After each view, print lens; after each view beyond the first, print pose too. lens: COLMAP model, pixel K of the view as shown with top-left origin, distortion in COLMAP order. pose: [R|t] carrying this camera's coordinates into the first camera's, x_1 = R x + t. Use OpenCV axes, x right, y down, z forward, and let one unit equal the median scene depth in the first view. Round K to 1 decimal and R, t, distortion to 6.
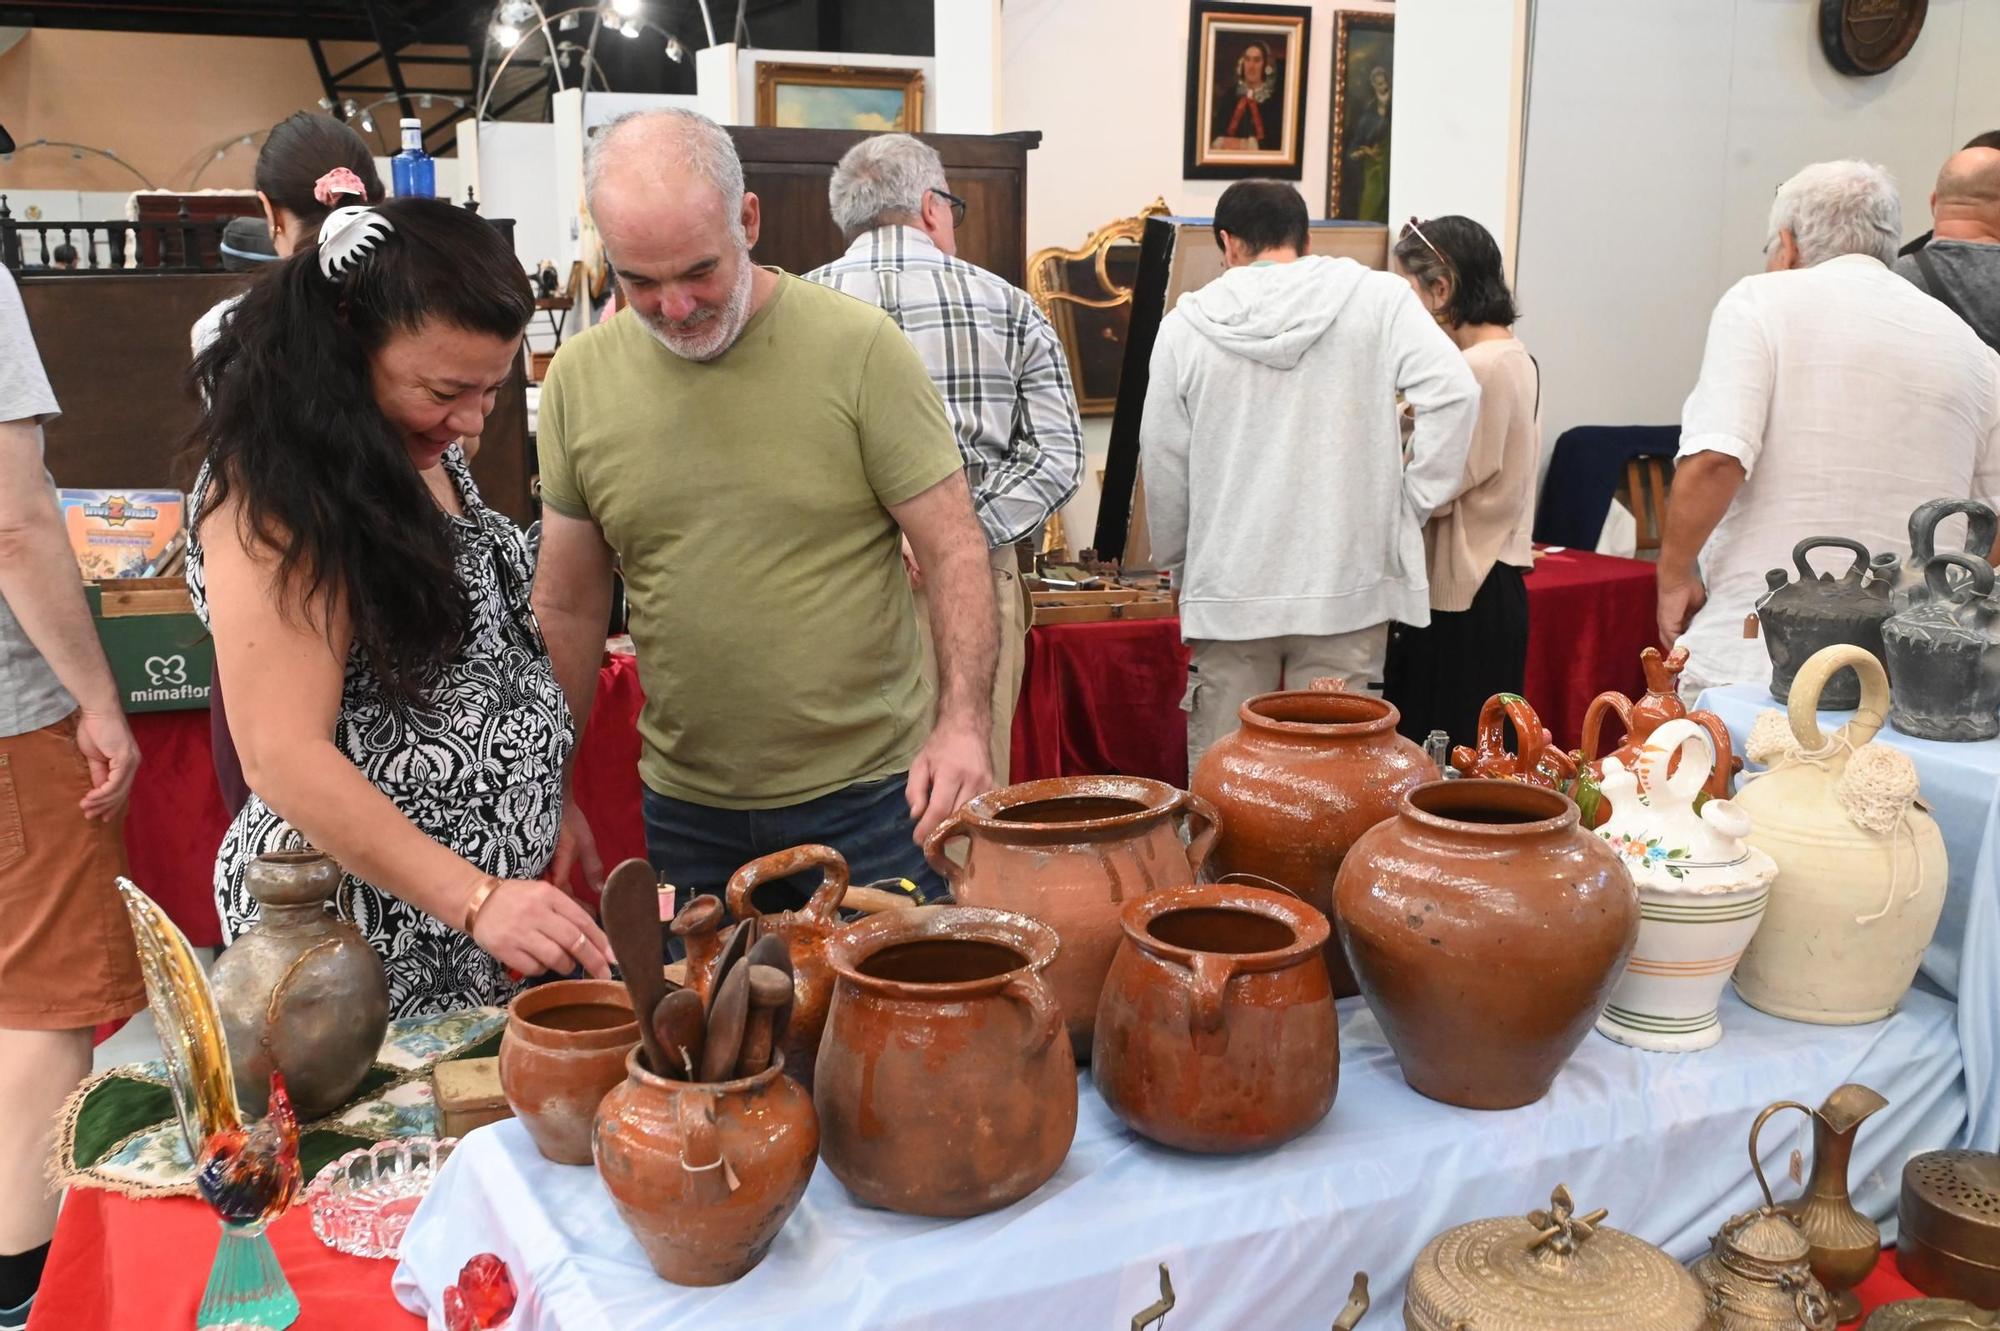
lens RADIAL K [[1984.6, 0, 1000.0], [0, 1984.6, 665.5], [0, 0, 1]] dist [-0.041561, 0.034065]
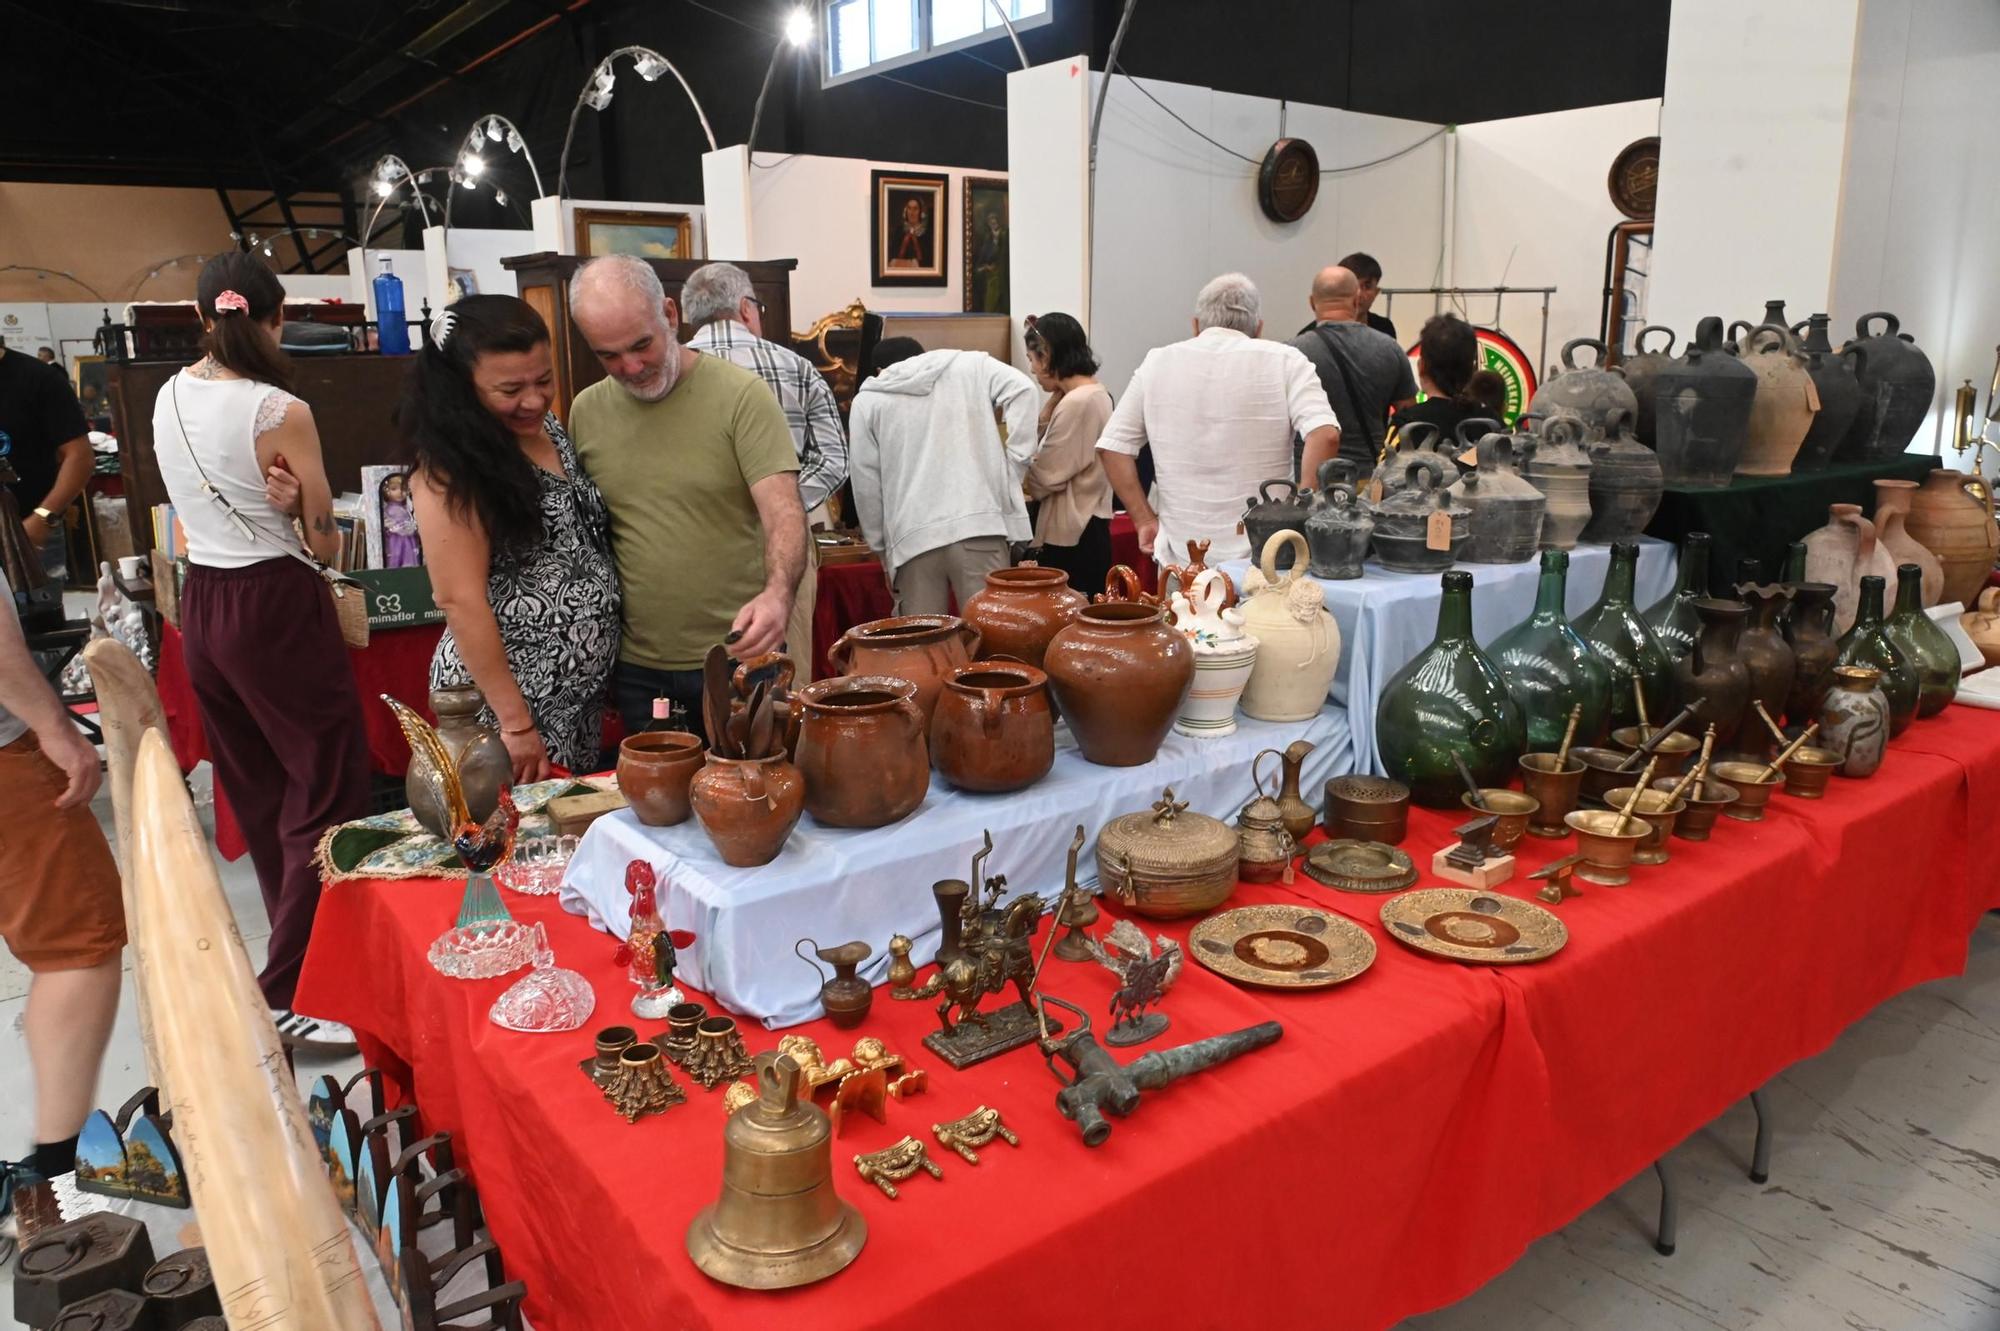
lens RADIAL K [[1349.9, 0, 1000.0], [0, 1349.9, 665.5], [0, 0, 1]] dist [-0.042992, -0.000750]
pose [[0.980357, -0.057059, 0.188798, -0.118964], [0.050244, 0.997908, 0.040691, 0.057180], [-0.190724, -0.030406, 0.981173, -0.280960]]
